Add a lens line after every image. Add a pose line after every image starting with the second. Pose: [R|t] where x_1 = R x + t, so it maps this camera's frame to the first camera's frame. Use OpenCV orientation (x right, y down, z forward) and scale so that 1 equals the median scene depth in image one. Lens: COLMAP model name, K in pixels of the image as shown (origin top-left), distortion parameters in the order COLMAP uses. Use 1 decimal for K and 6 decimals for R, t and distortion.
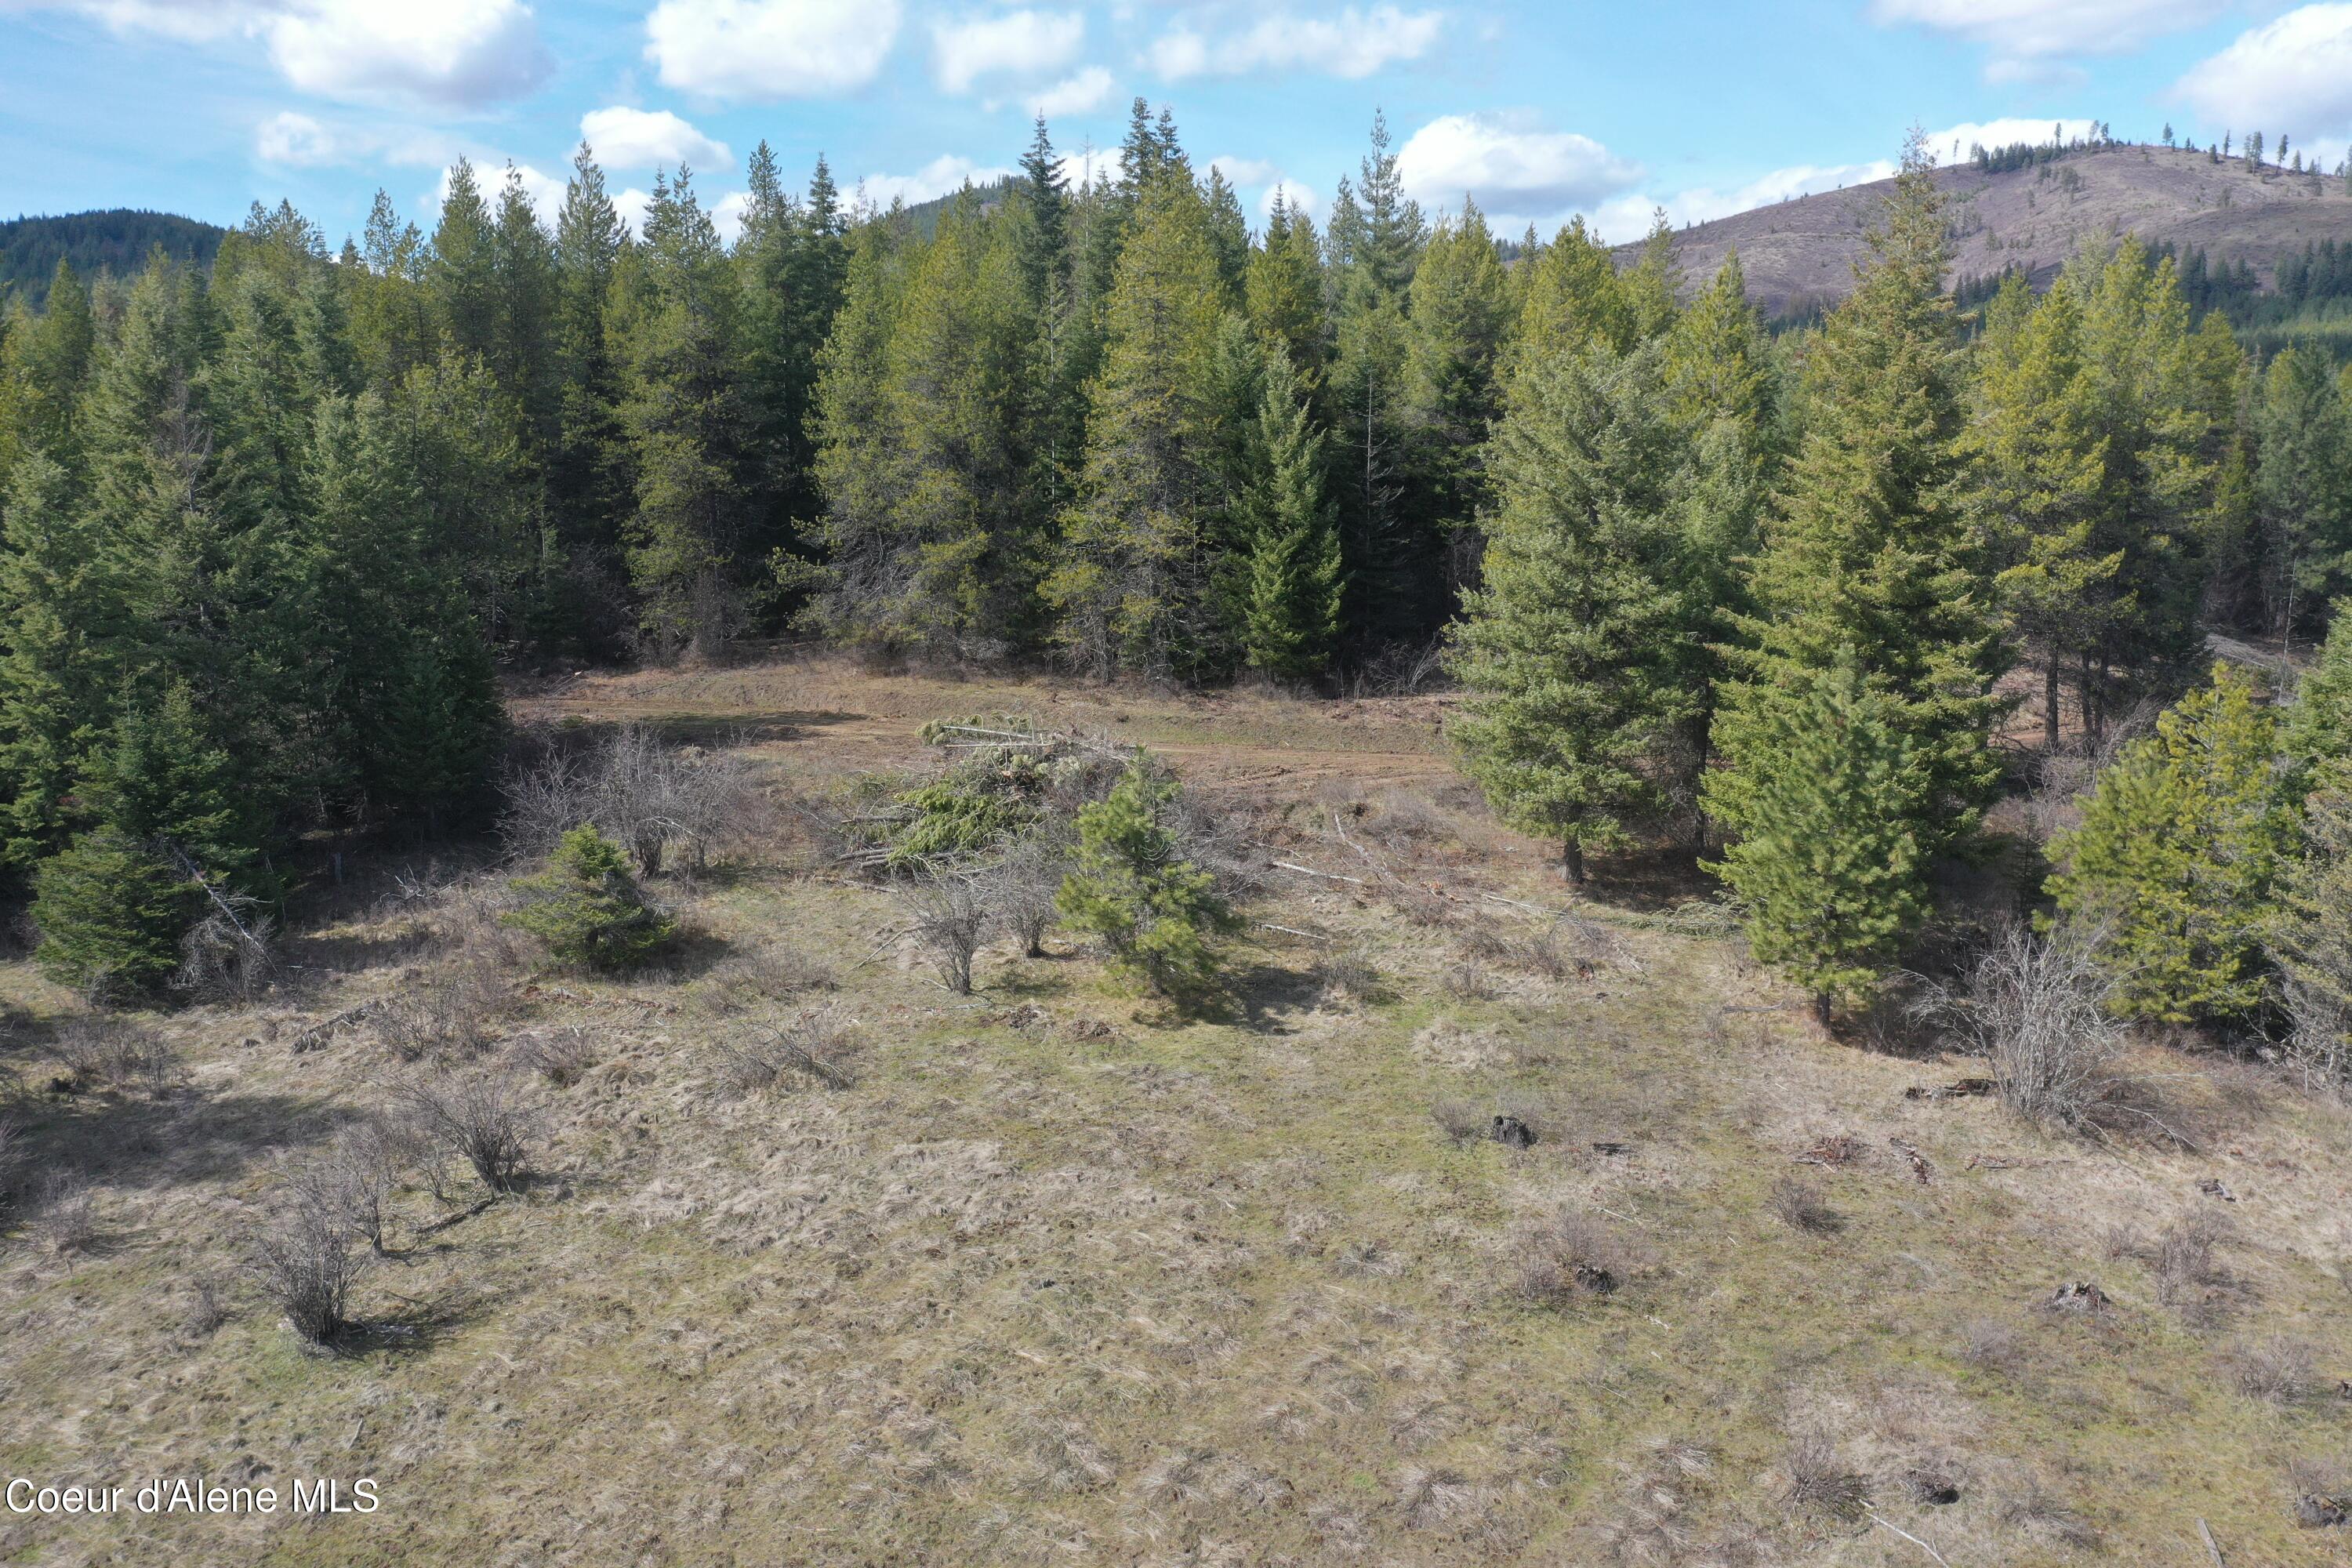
lens RADIAL K [[1846.7, 0, 1177.4], [0, 1846.7, 789.4], [0, 0, 1]] dist [-0.003925, 0.001546]
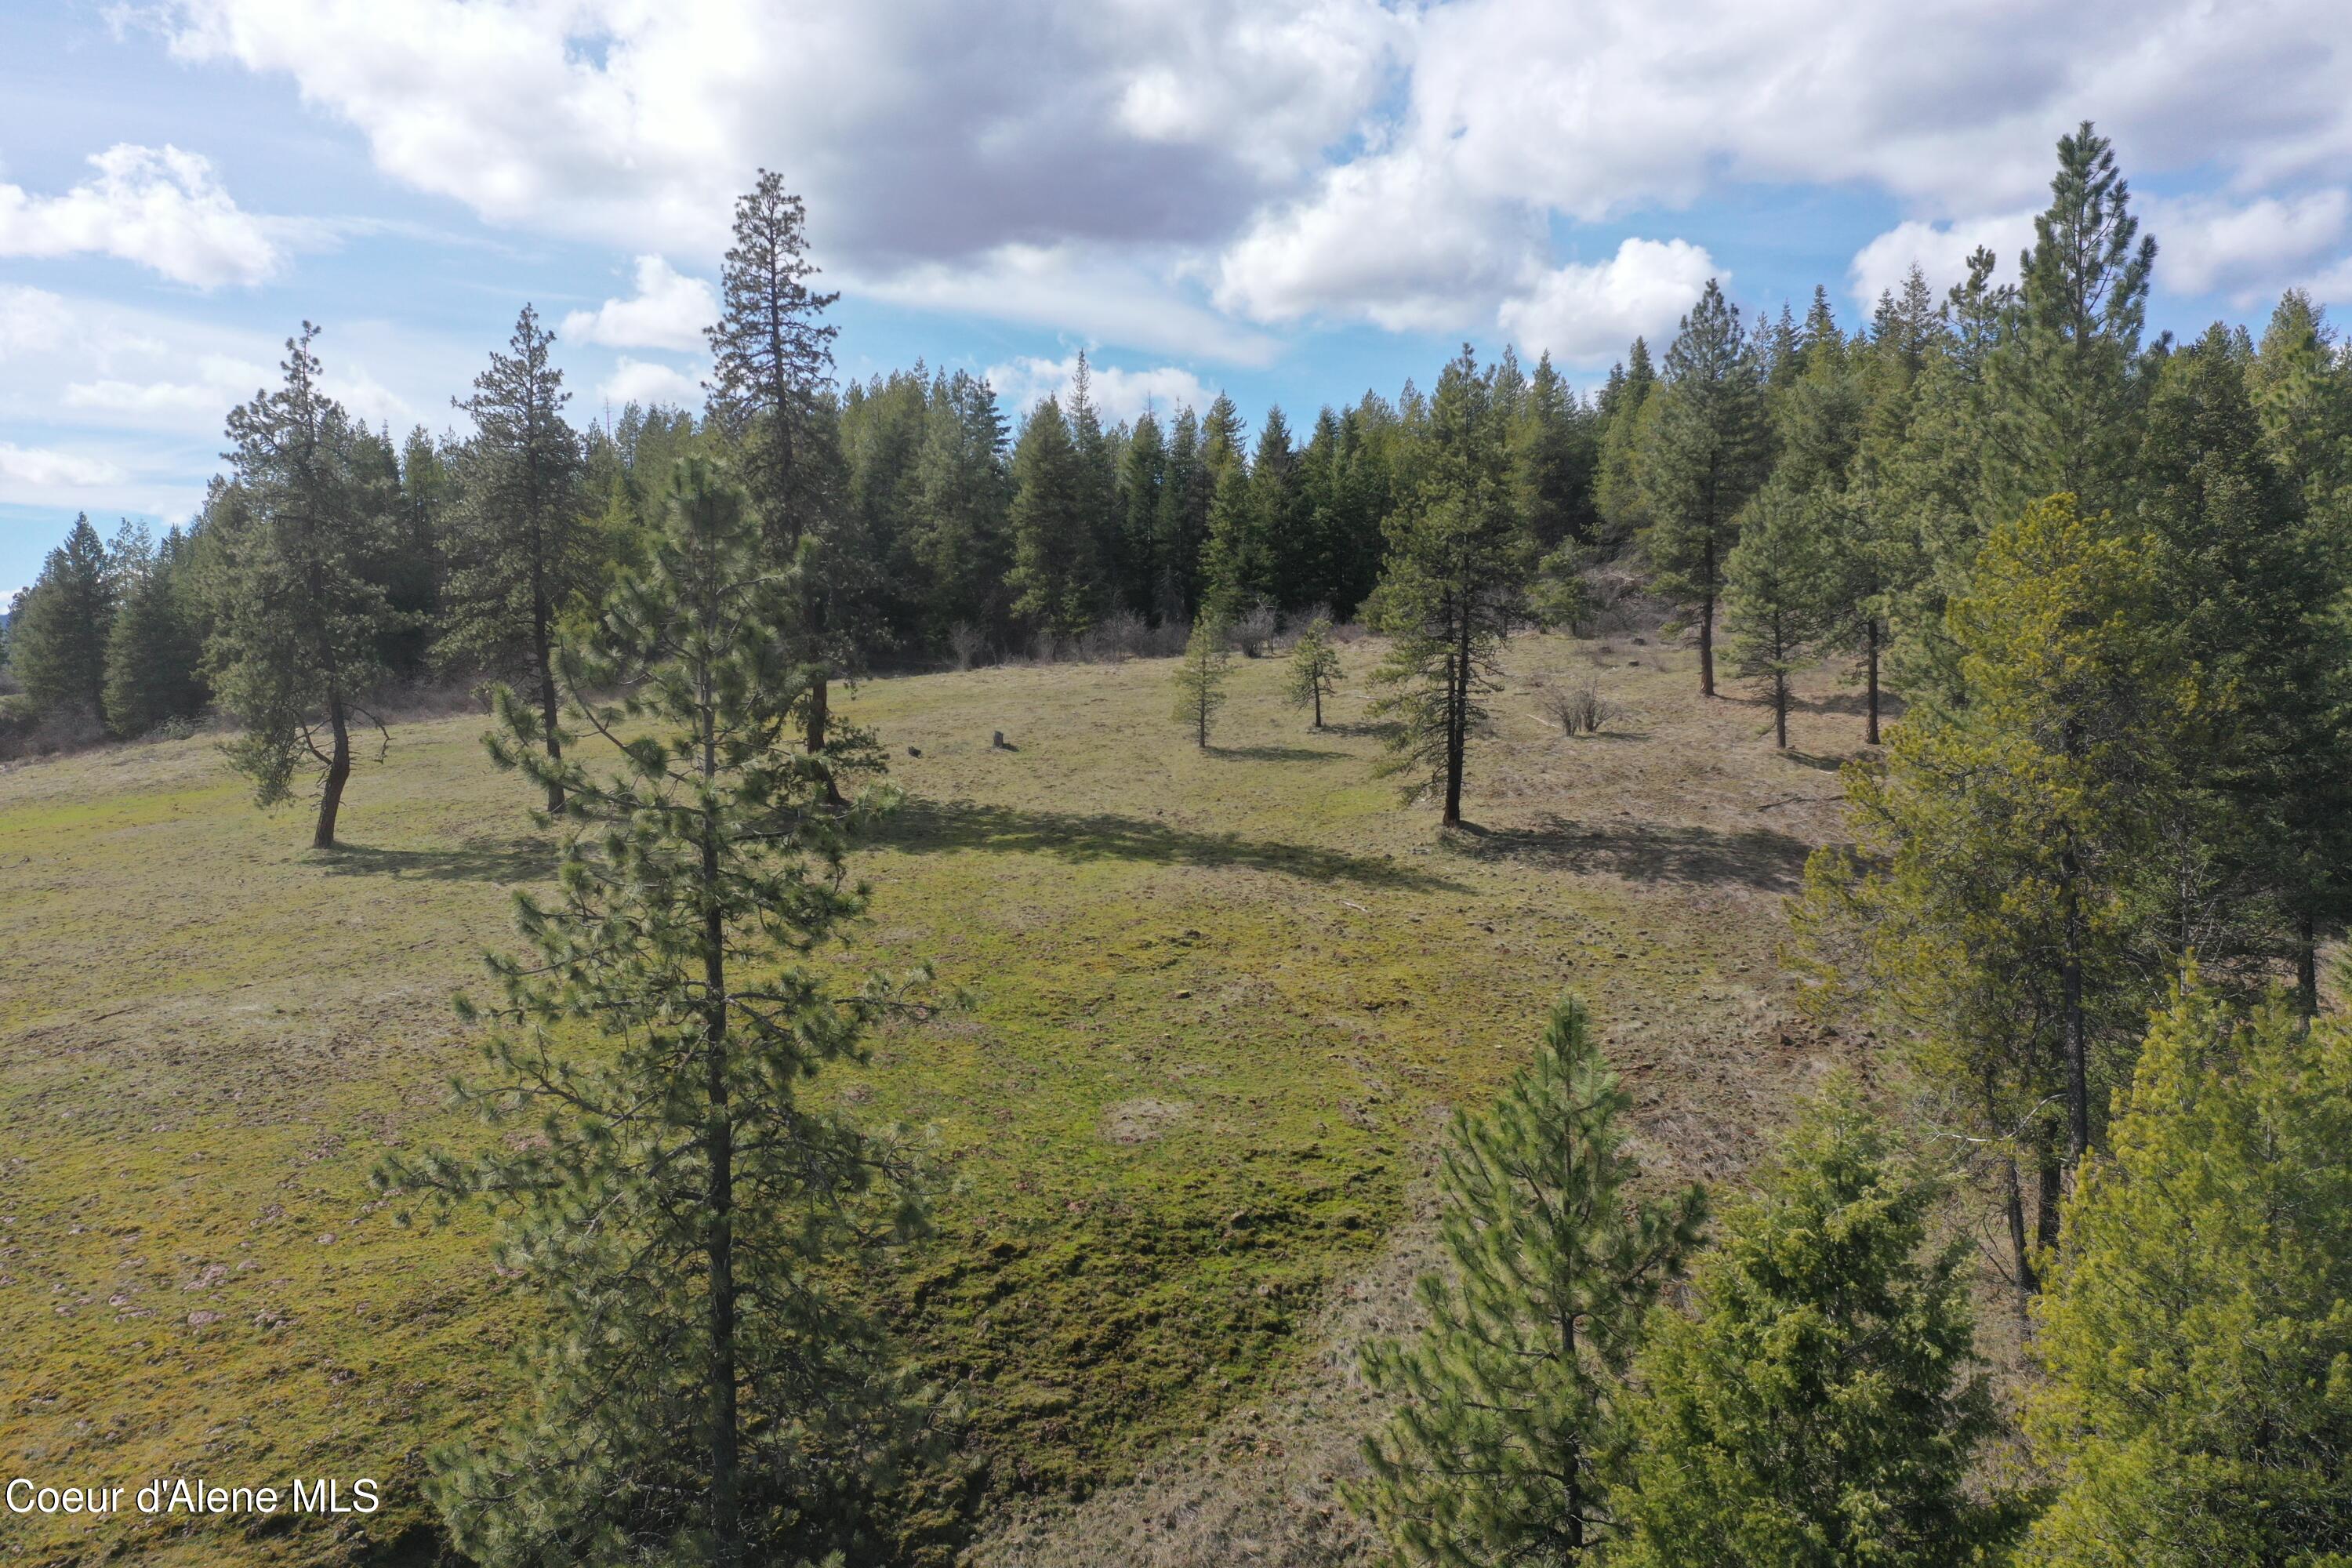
lens RADIAL K [[1834.9, 0, 1176.0], [0, 1834.9, 784.0], [0, 0, 1]] dist [-0.004848, -0.000123]
pose [[0.808828, 0.033099, -0.587113, 0.570800], [-0.104460, 0.990623, -0.088061, 0.327020], [0.578693, 0.132556, 0.804701, -0.719950]]
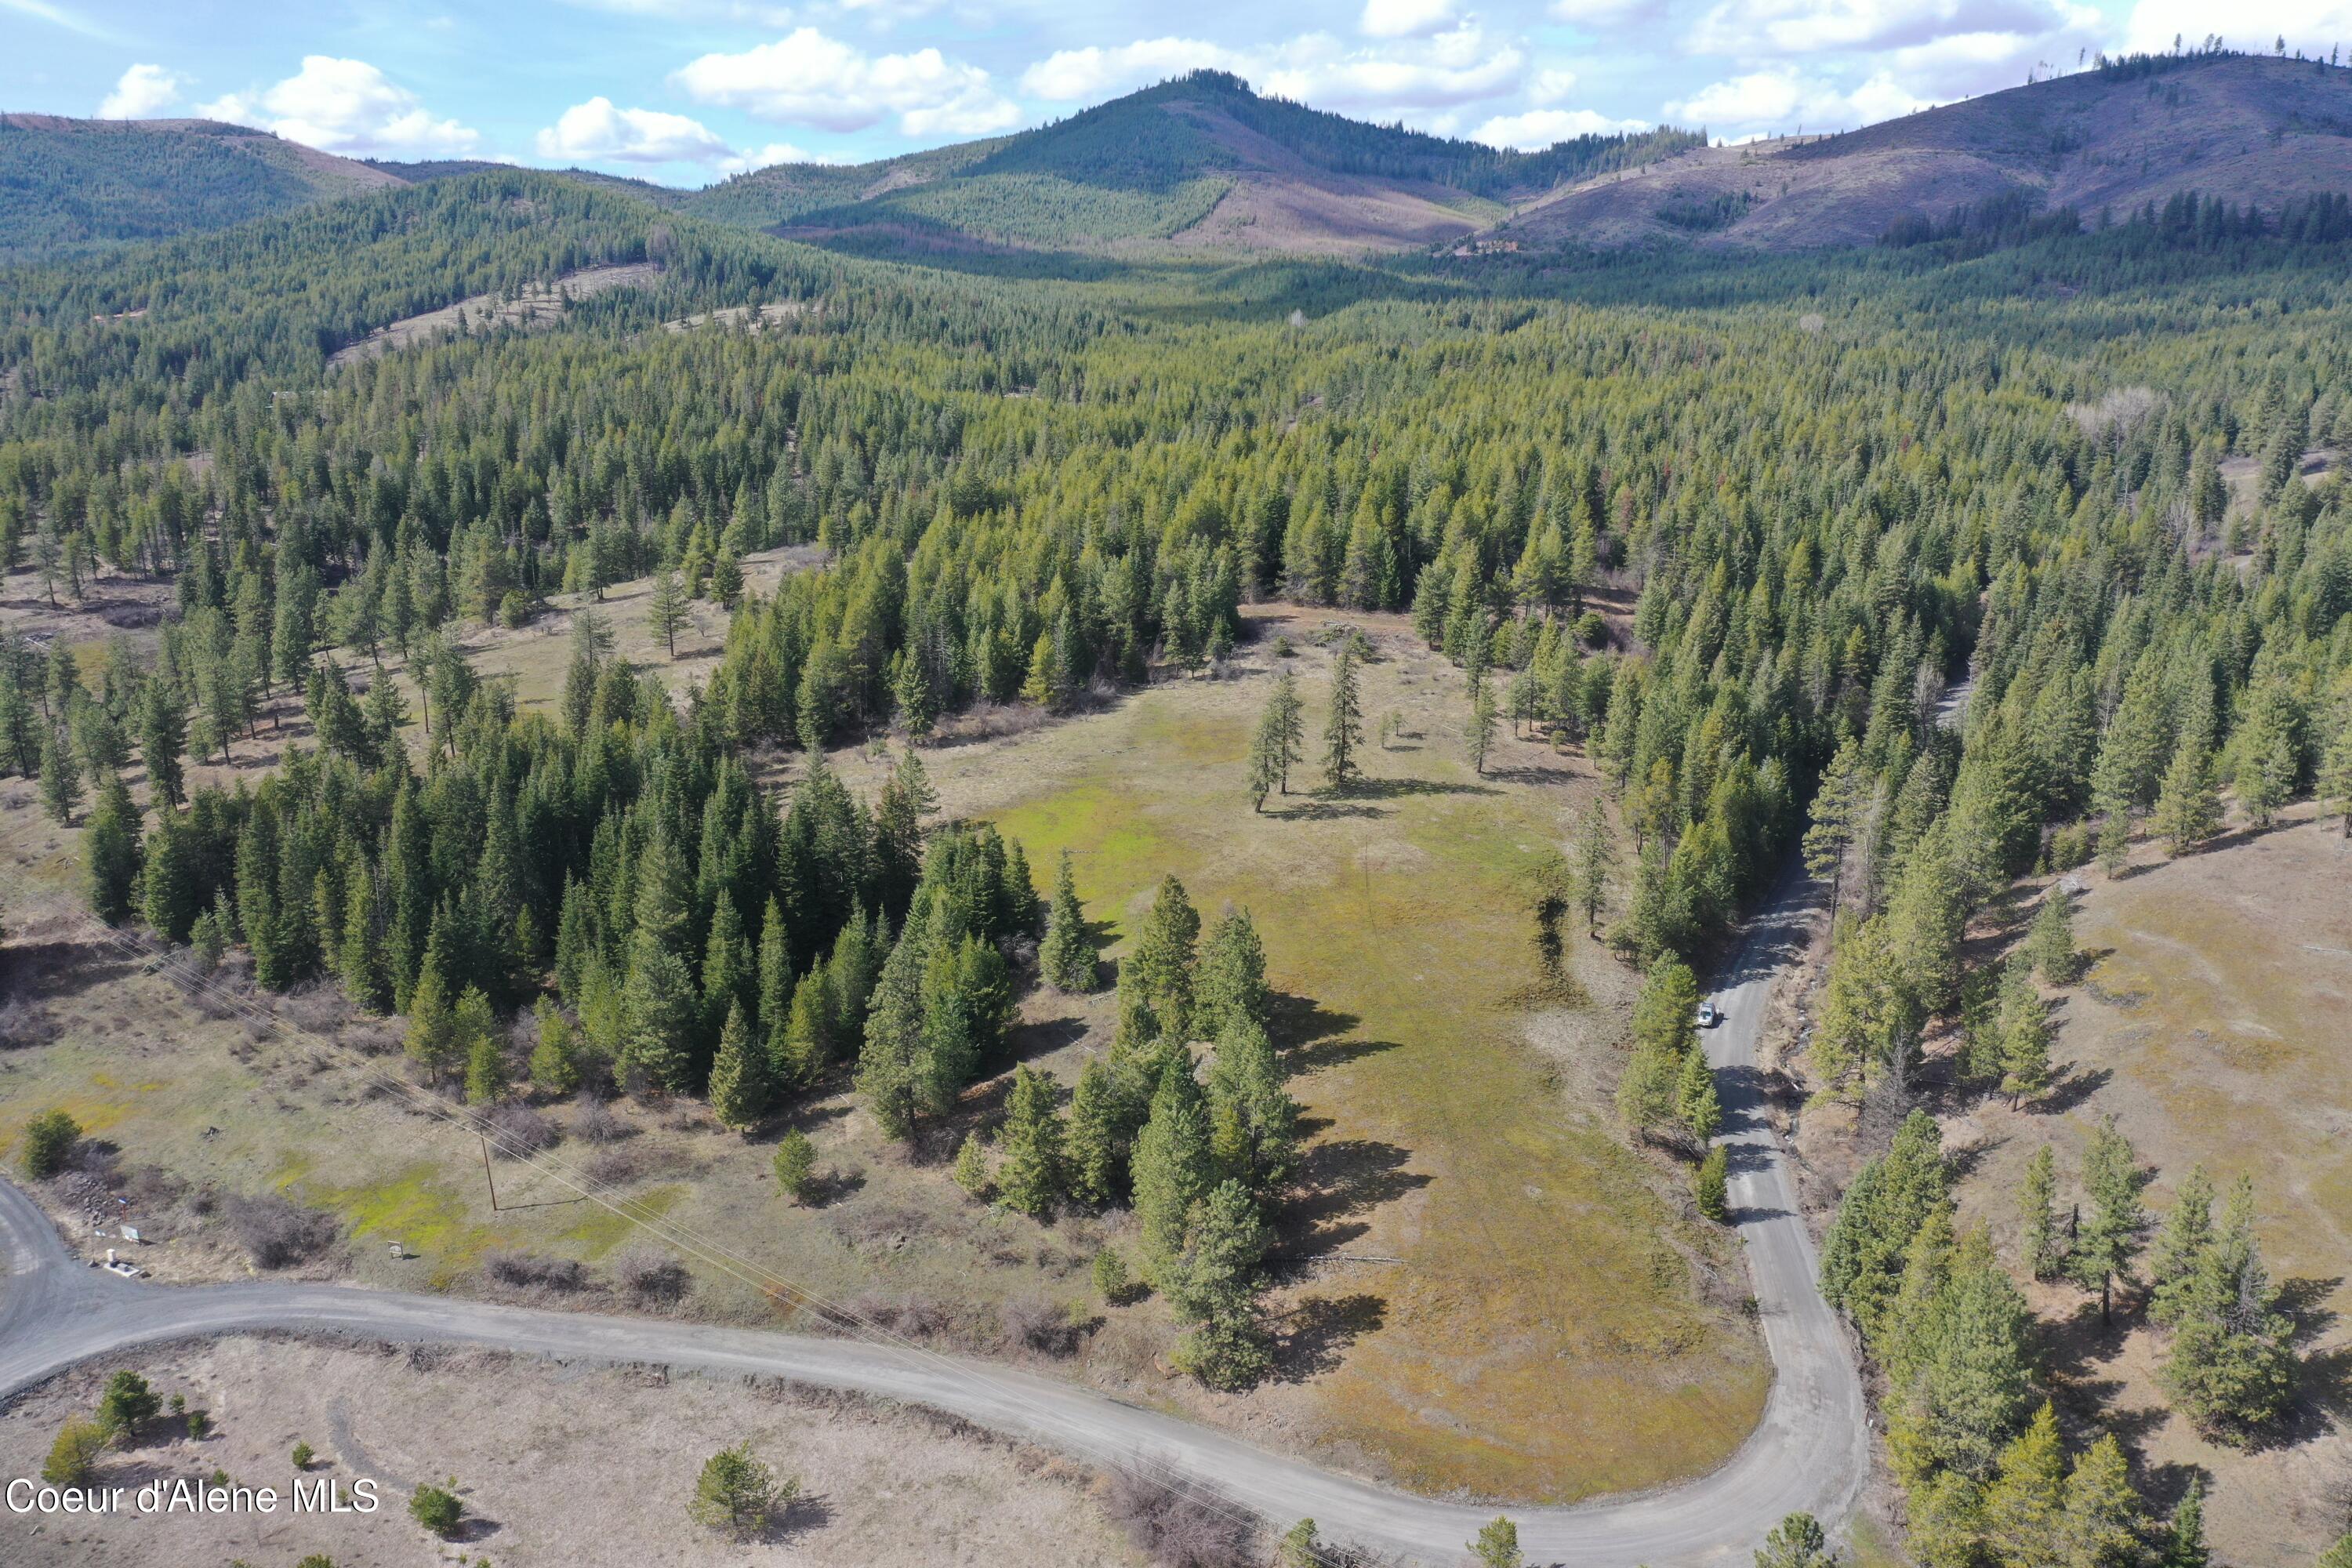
lens RADIAL K [[1846.7, 0, 1177.4], [0, 1846.7, 789.4], [0, 0, 1]] dist [-0.003925, 0.001546]
pose [[0.995909, 0.018592, -0.088434, -0.047036], [-0.011616, 0.996827, 0.078746, 0.030466], [0.089617, -0.077397, 0.992965, -3.520665]]
